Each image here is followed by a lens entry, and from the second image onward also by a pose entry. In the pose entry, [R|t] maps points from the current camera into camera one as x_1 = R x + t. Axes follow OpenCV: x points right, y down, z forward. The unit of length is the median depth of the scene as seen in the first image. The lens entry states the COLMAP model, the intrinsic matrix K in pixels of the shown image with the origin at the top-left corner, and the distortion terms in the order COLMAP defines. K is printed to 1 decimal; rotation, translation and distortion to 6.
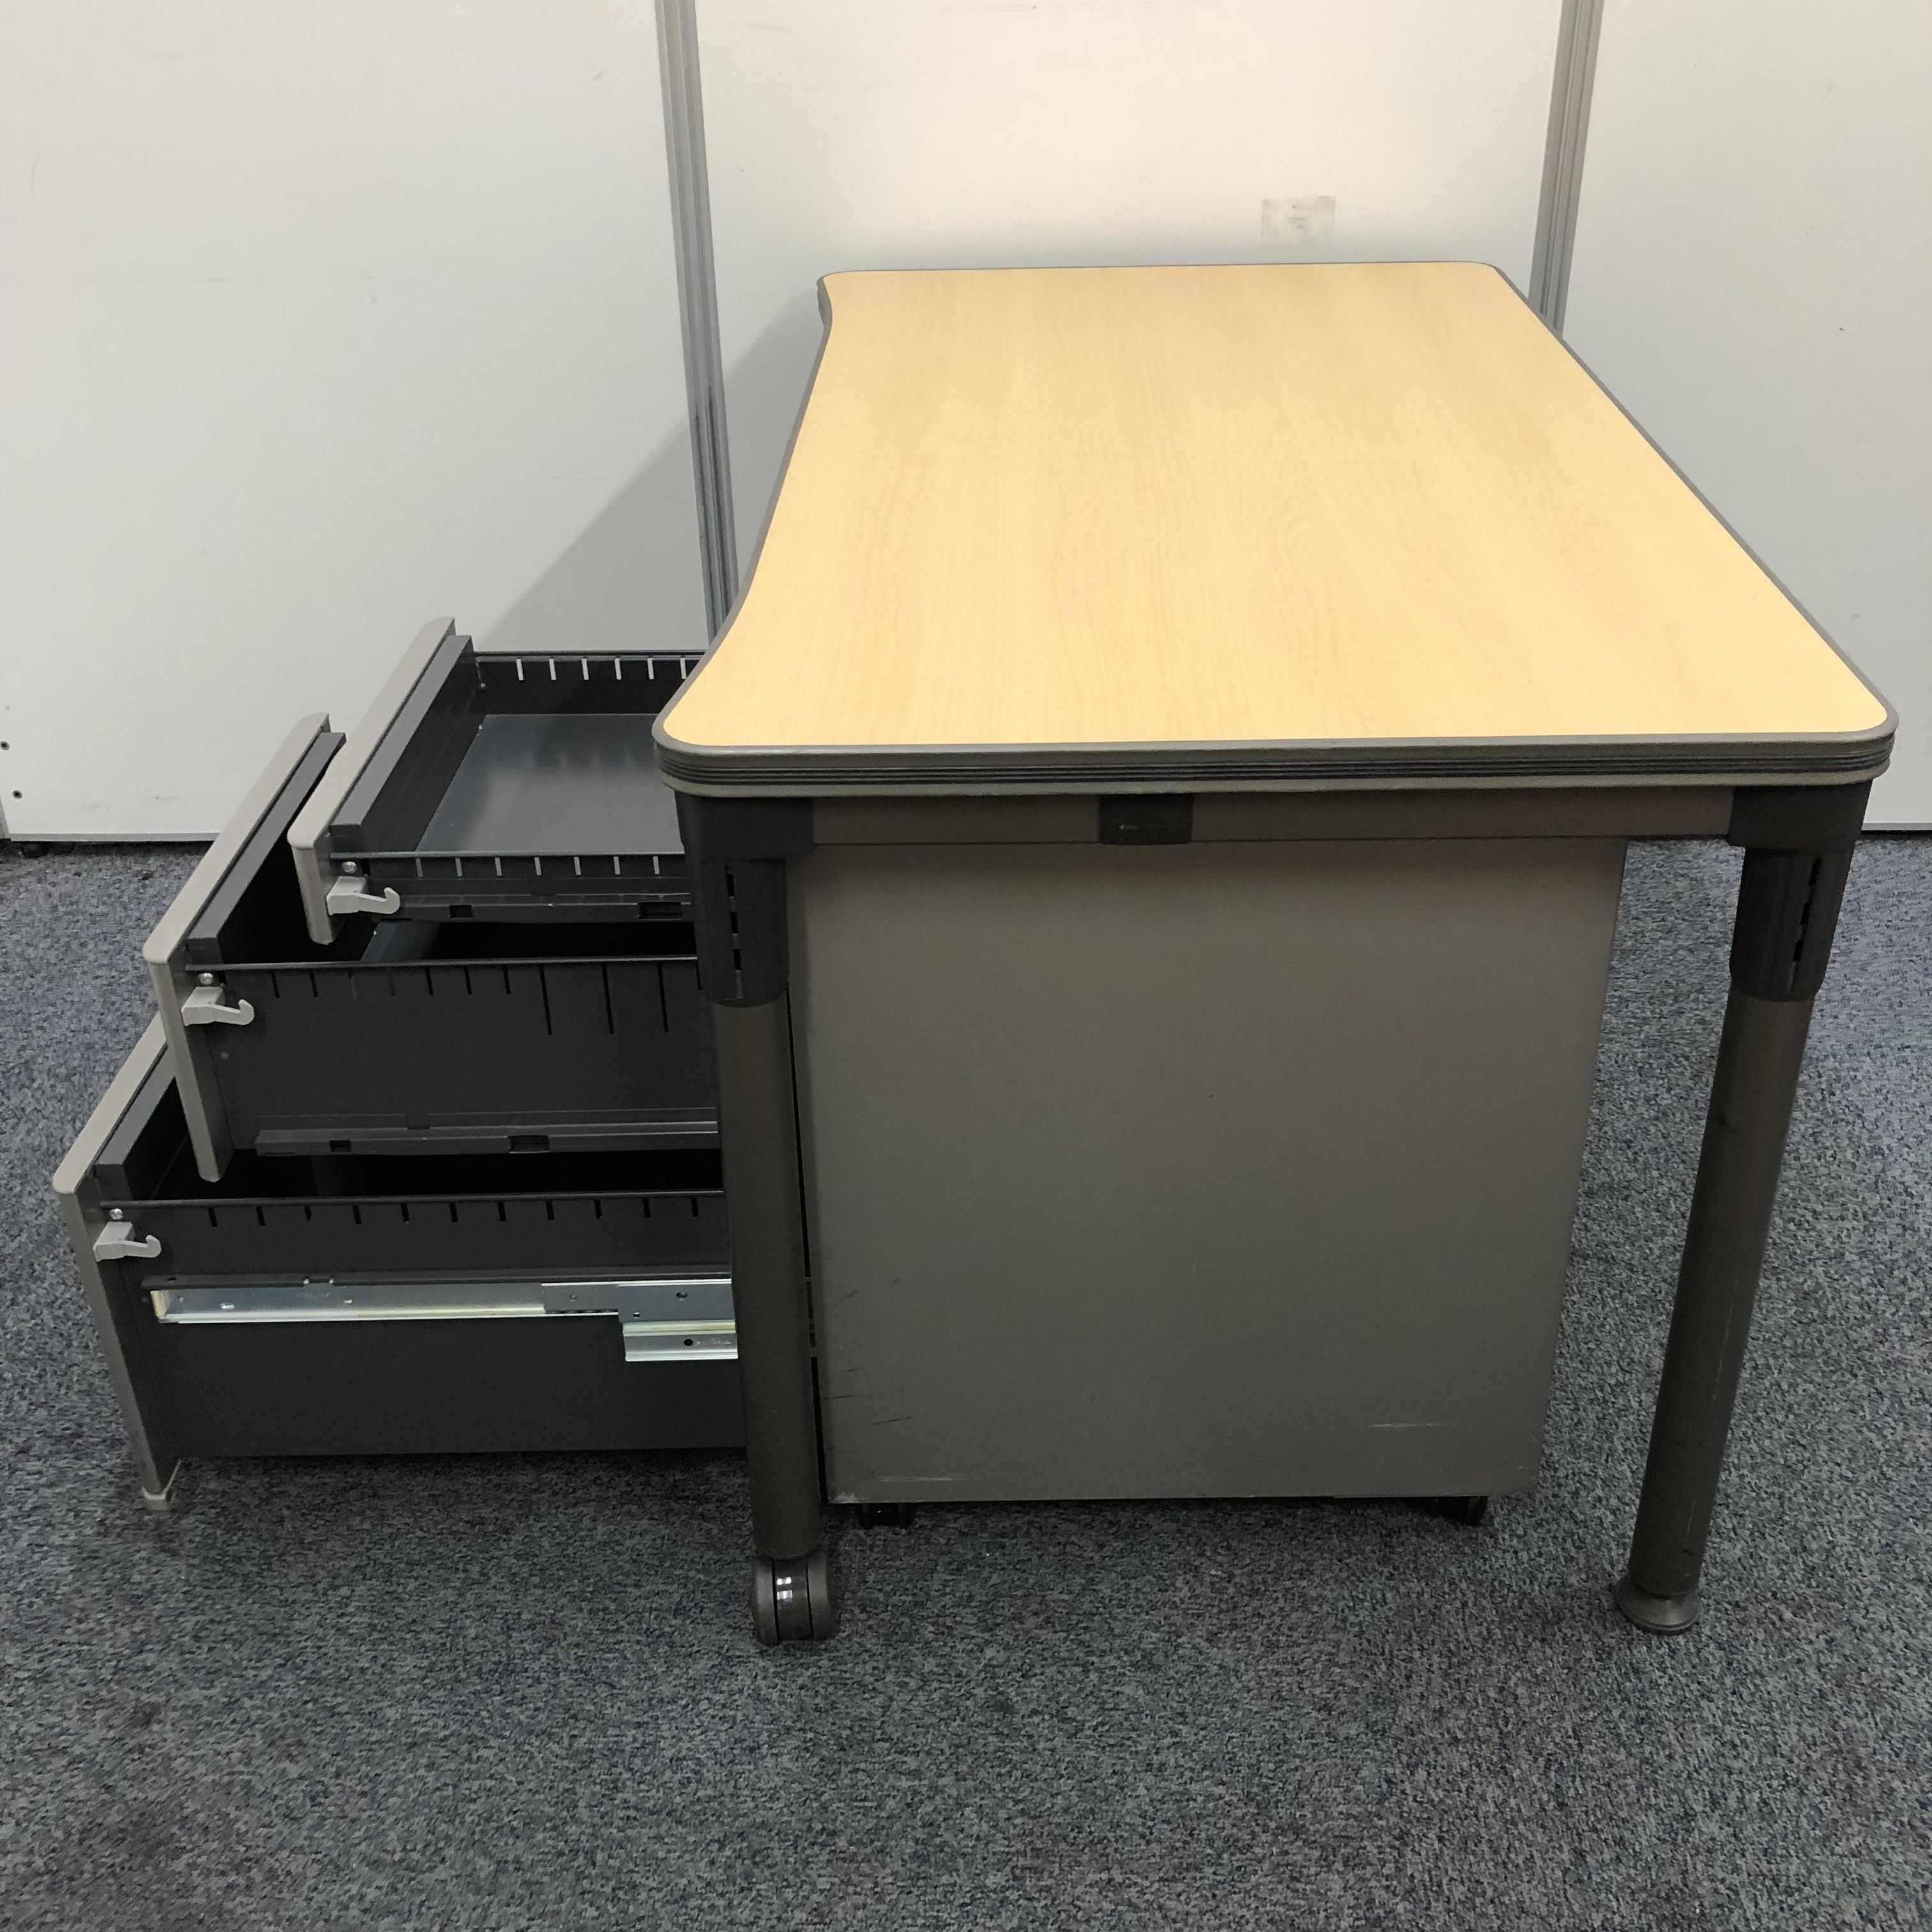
lens RADIAL K [[2083.2, 0, 983.0], [0, 2083.2, 956.6], [0, 0, 1]] dist [0.009626, 0.000000]
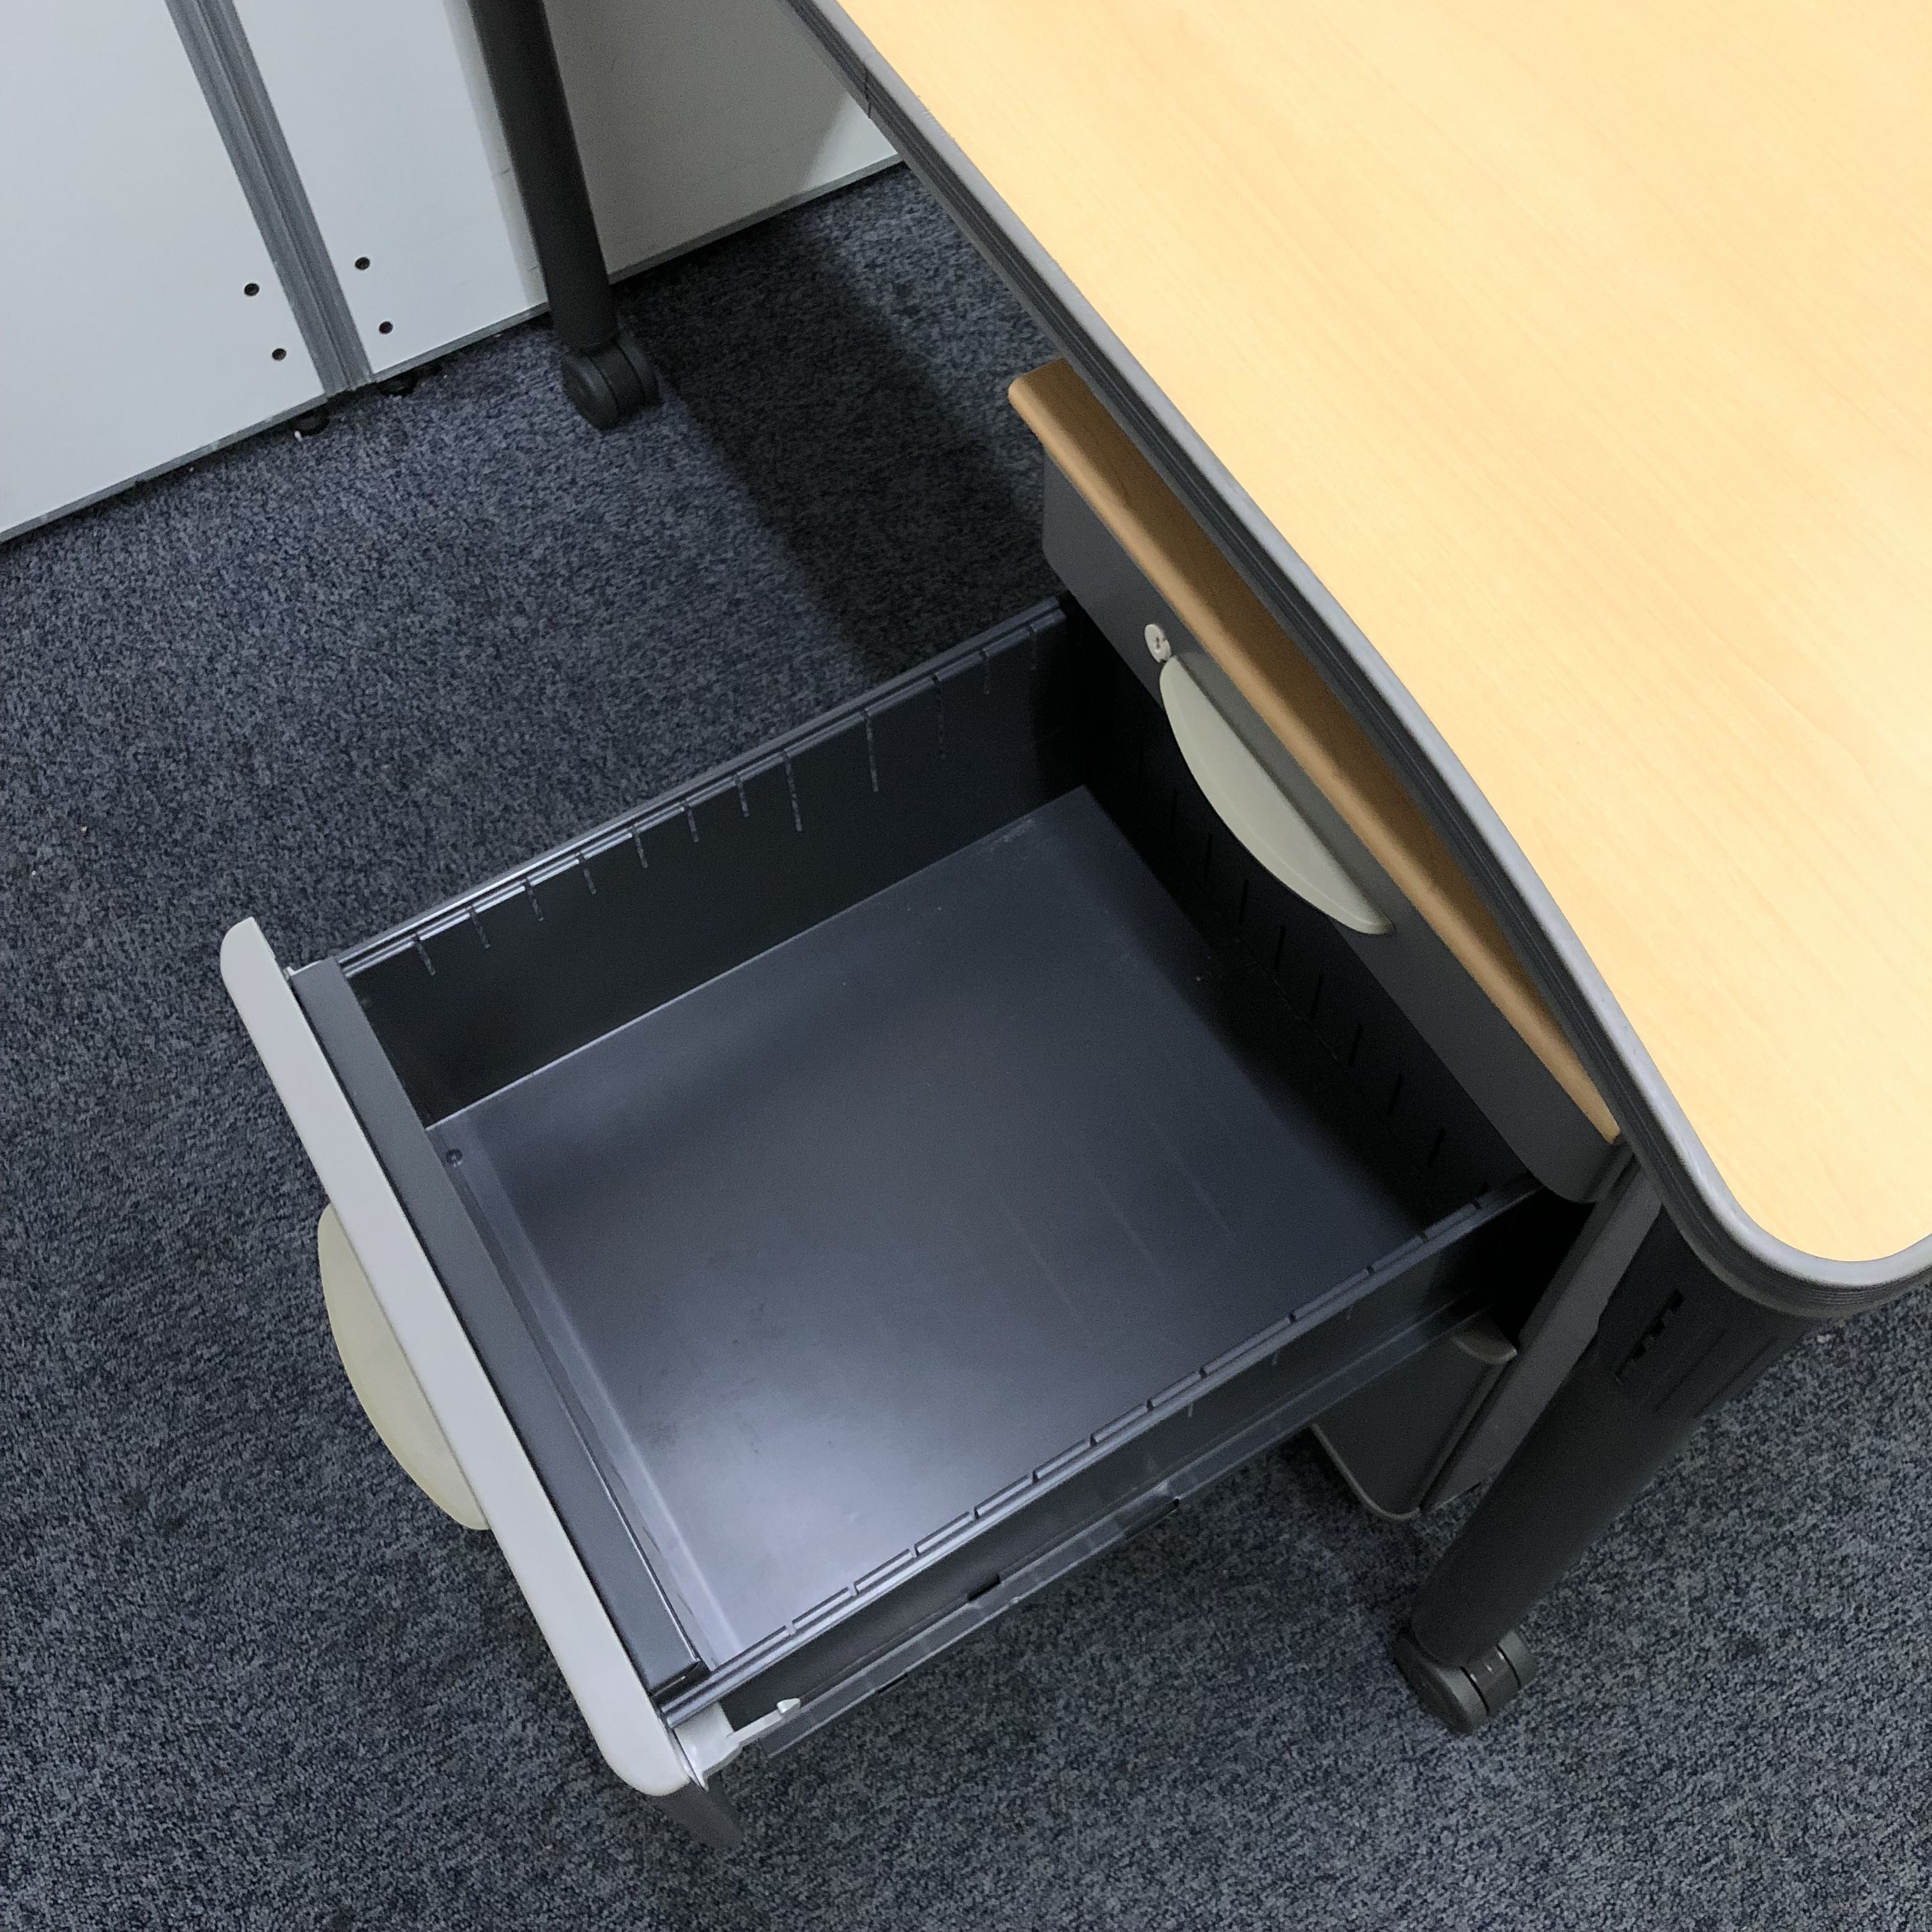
lens RADIAL K [[2083.2, 0, 962.9], [0, 2083.2, 974.8], [0, 0, 1]] dist [0.009626, 0.000000]
pose [[0.859867, -0.453264, 0.234905, -0.325477], [0.267918, 0.792324, 0.548126, -0.381015], [-0.434567, -0.408380, 0.802731, 0.569901]]
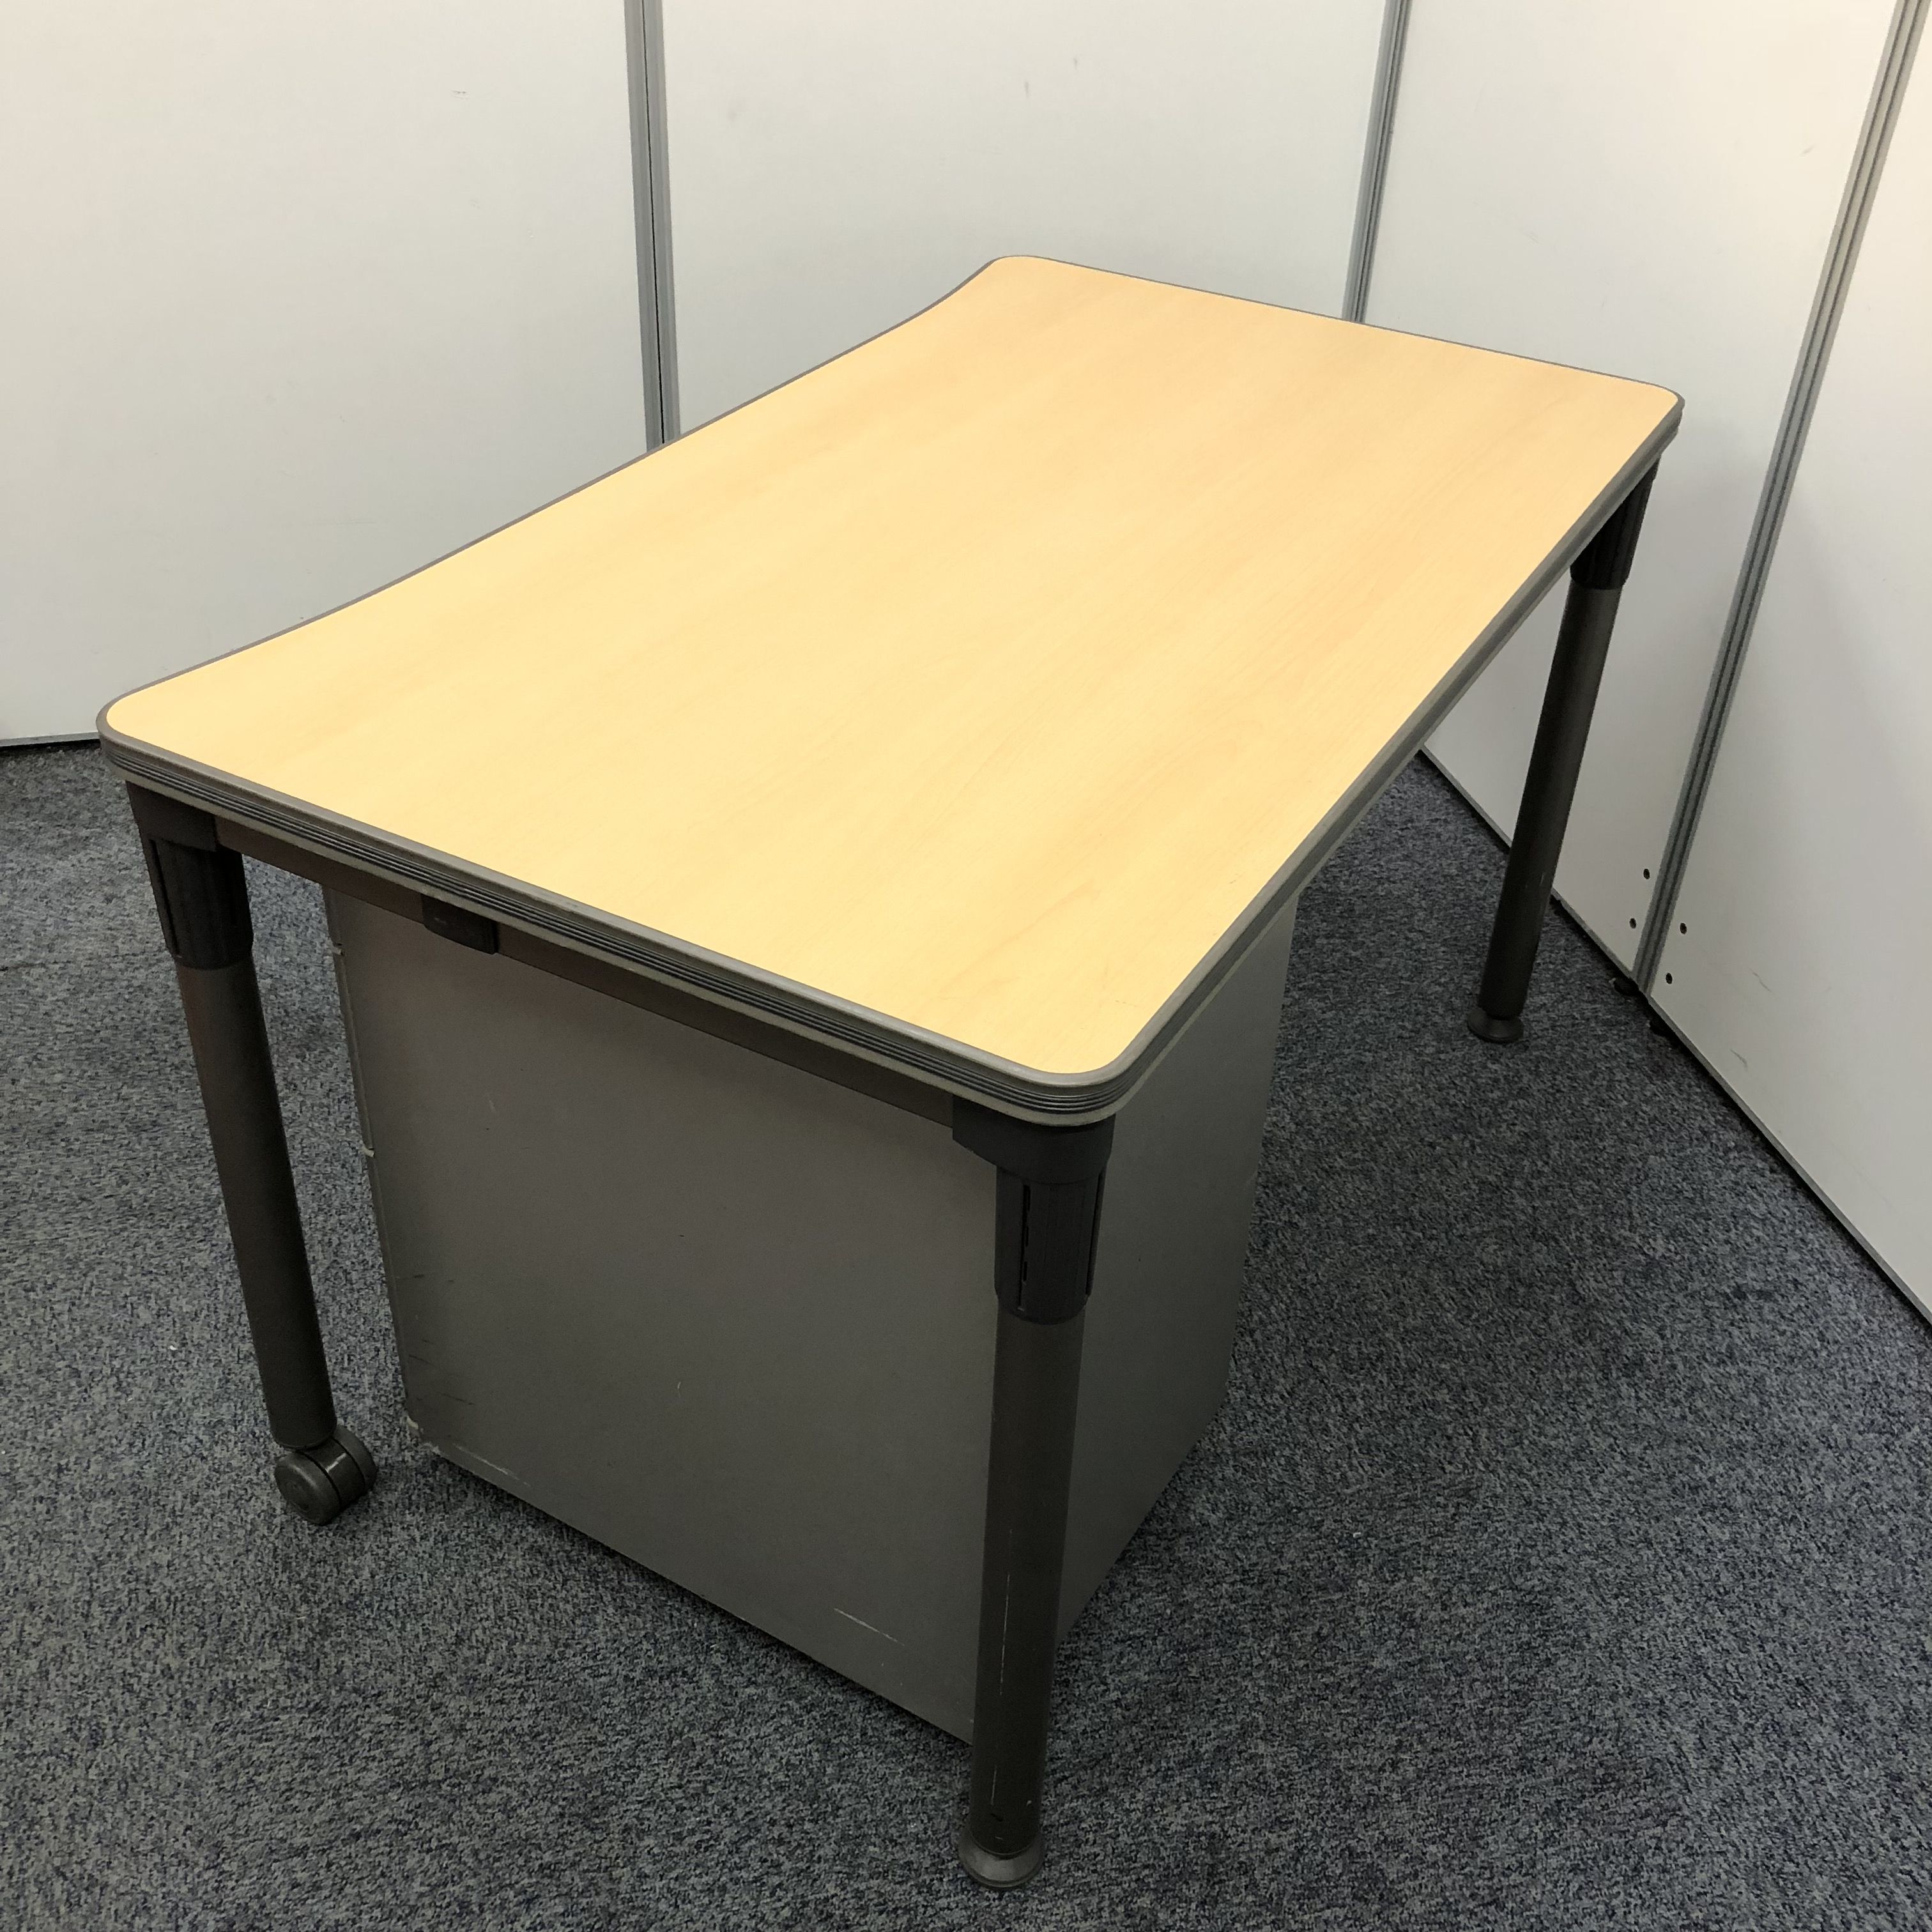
lens RADIAL K [[2083.2, 0, 992.5], [0, 2083.2, 982.1], [0, 0, 1]] dist [0.009626, 0.000000]
pose [[0.274210, 0.581060, -0.766275, 0.853128], [-0.527369, 0.757176, 0.385443, -0.453290], [0.804171, 0.298417, 0.514058, 0.550081]]
